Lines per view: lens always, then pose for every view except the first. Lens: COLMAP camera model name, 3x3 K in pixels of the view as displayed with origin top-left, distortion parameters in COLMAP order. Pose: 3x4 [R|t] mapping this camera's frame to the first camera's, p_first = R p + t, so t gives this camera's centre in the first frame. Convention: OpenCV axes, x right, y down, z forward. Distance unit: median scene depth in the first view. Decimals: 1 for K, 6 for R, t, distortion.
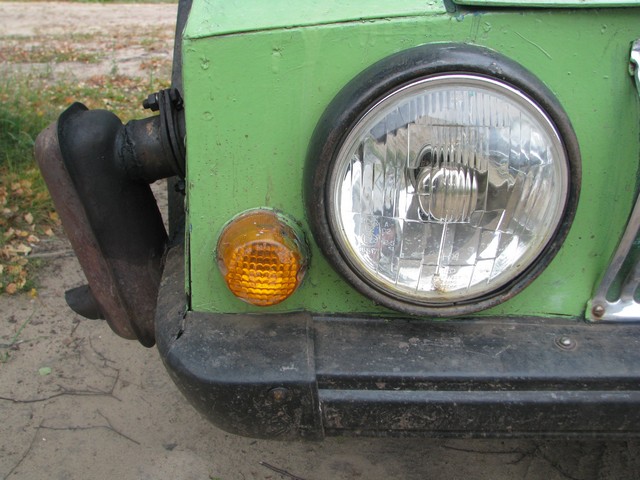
lens RADIAL K [[660.3, 0, 319.9], [0, 660.3, 240.1], [0, 0, 1]] dist [-0.108492, 0.000000]
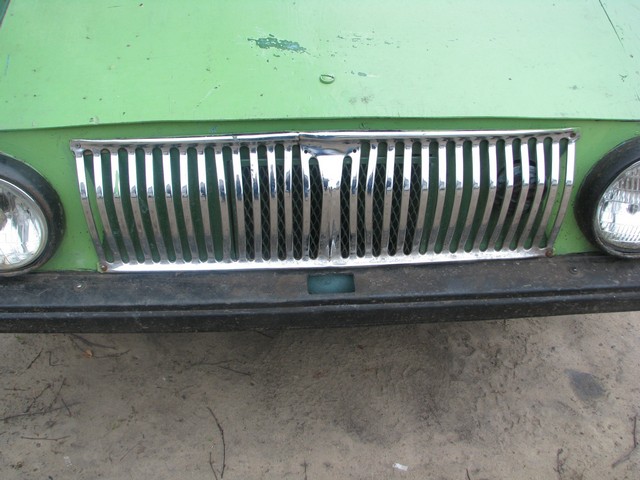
lens RADIAL K [[660.3, 0, 319.7], [0, 660.3, 239.7], [0, 0, 1]] dist [-0.108492, 0.000000]
pose [[0.997858, -0.026388, 0.059851, 1.002961], [0.010214, 0.966651, 0.255894, -0.470469], [-0.064608, -0.254734, 0.964850, -0.880529]]
